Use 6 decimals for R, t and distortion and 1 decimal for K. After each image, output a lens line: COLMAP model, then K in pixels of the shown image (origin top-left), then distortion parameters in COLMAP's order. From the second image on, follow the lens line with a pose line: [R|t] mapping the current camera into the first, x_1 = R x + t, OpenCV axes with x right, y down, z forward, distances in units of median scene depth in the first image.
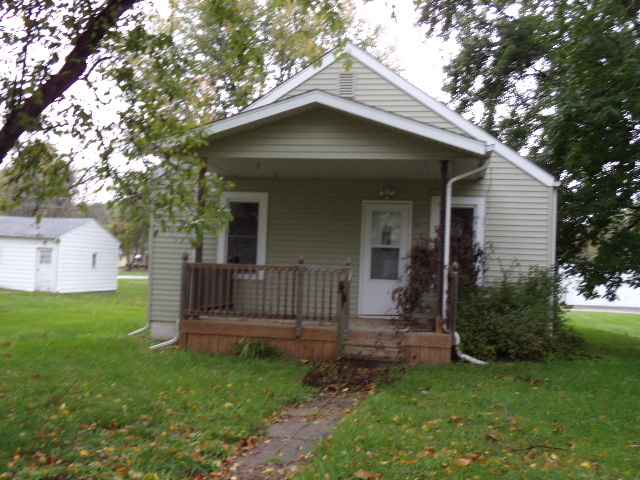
lens RADIAL K [[710.6, 0, 320.0], [0, 710.6, 240.0], [0, 0, 1]] dist [0.045903, -0.006183]
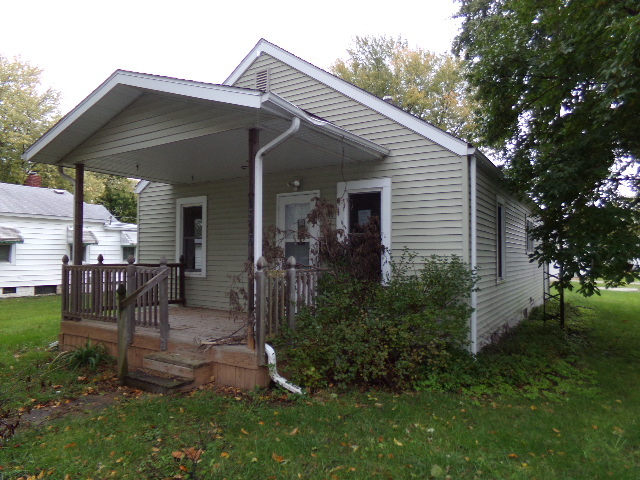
lens RADIAL K [[439.6, 0, 319.4], [0, 439.6, 233.3], [0, 0, 1]] dist [0.006289, 0.002635]
pose [[0.924180, -0.054266, -0.378083, 0.368283], [0.045372, 0.998445, -0.032398, 0.021334], [0.379253, 0.012787, 0.925205, 0.504435]]
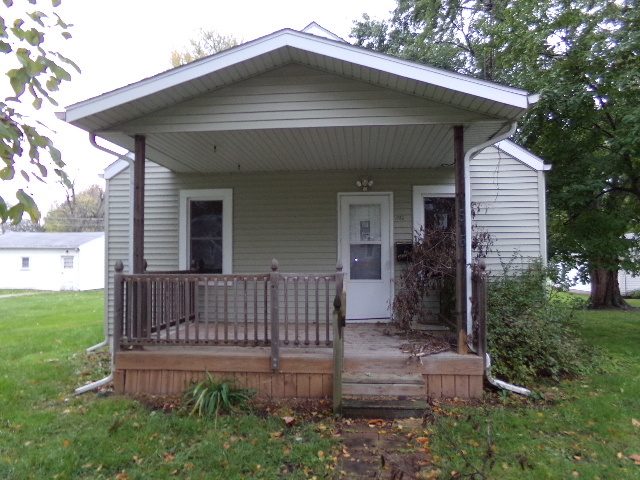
lens RADIAL K [[439.3, 0, 320.0], [0, 439.3, 240.0], [0, 0, 1]] dist [-0.039762, 0.001197]
pose [[0.994781, -0.041345, 0.093283, -0.018647], [0.041507, 0.999138, 0.000205, 0.003570], [-0.093212, 0.003668, 0.995640, 0.483311]]
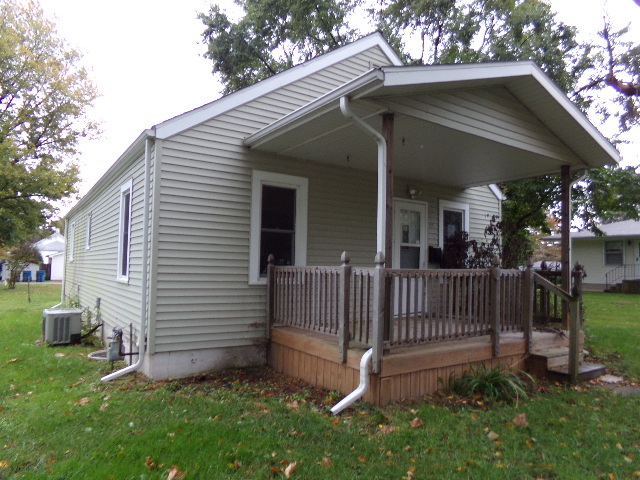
lens RADIAL K [[439.3, 0, 320.0], [0, 439.3, 240.0], [0, 0, 1]] dist [-0.039762, 0.001197]
pose [[0.711158, 0.019903, 0.702751, -0.468795], [-0.020931, 0.999755, -0.007133, 0.009635], [-0.702721, -0.009636, 0.711401, 0.697403]]
